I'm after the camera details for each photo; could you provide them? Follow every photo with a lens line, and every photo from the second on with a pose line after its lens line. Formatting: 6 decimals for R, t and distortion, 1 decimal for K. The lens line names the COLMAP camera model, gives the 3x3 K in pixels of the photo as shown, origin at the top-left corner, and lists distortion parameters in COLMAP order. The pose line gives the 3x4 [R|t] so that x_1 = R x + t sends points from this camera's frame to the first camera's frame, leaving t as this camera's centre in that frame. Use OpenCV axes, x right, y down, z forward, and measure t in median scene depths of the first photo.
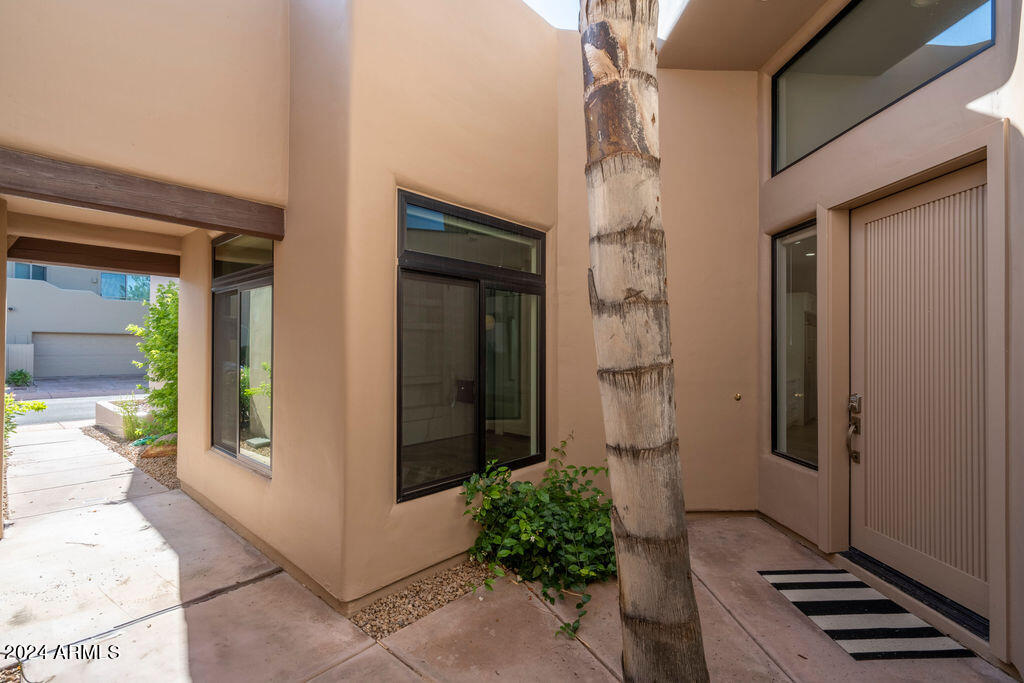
lens RADIAL K [[459.3, 0, 512.0], [0, 459.3, 343.3], [0, 0, 1]] dist [-0.003376, 0.000046]
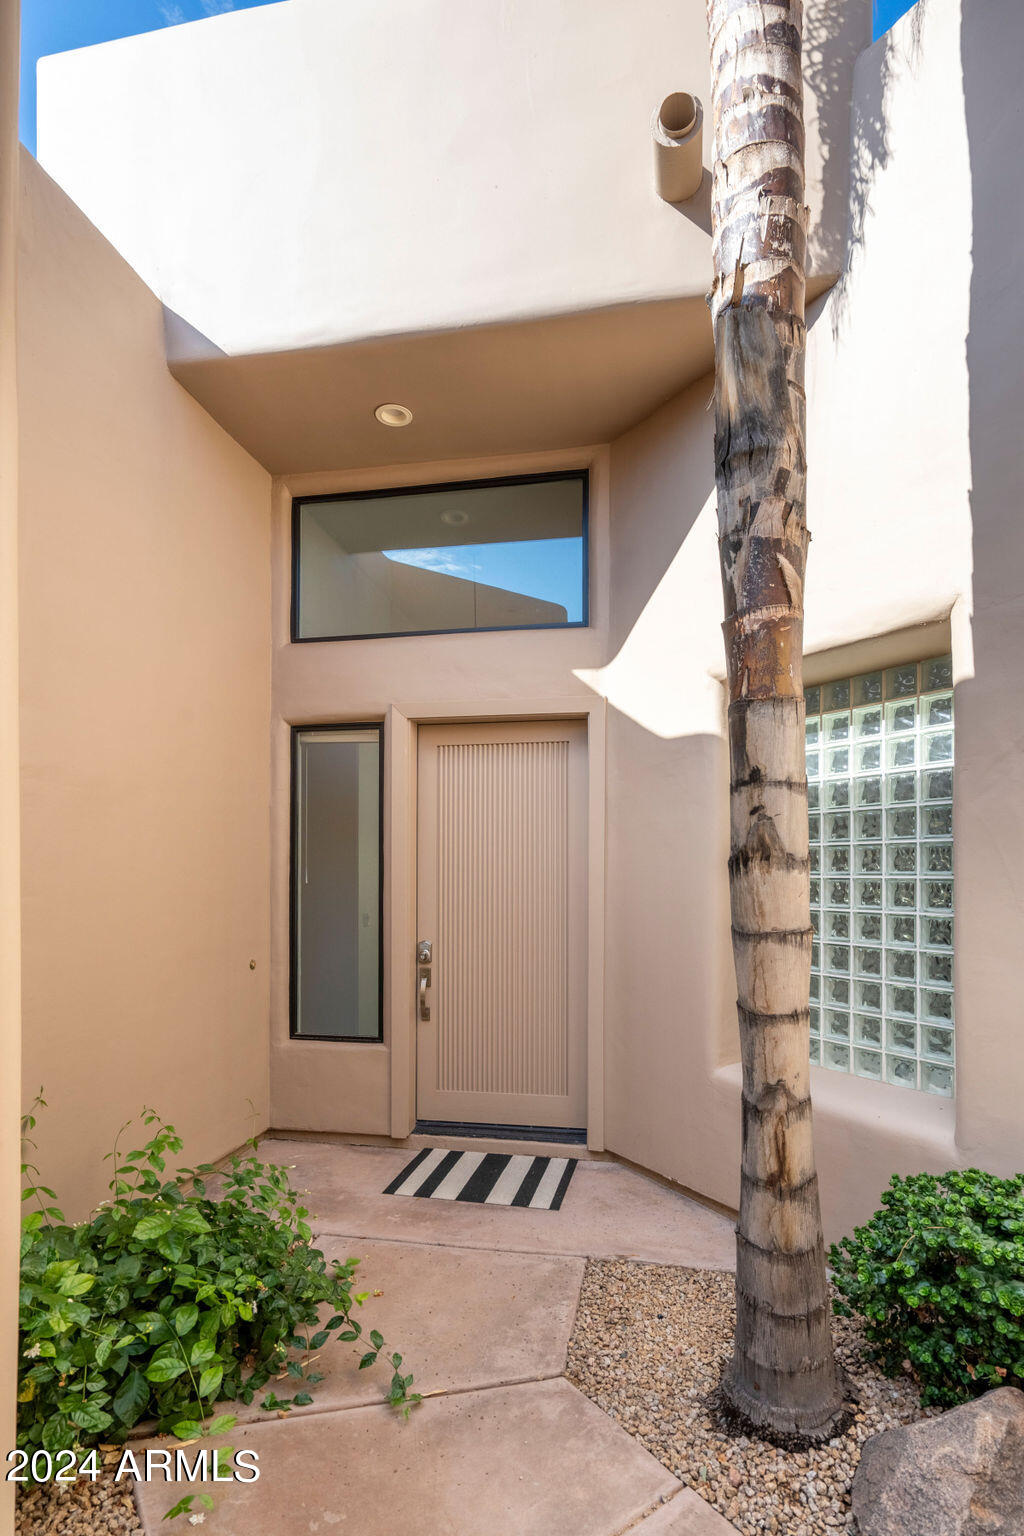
lens RADIAL K [[719.9, 0, 565.3], [0, 719.9, 872.3], [0, 0, 1]] dist [-0.000147, 0.000363]
pose [[0.239730, 0.000669, 0.970839, -0.497606], [-0.008586, 0.999962, 0.001431, -0.022256], [-0.970802, -0.008678, 0.239726, 0.420973]]
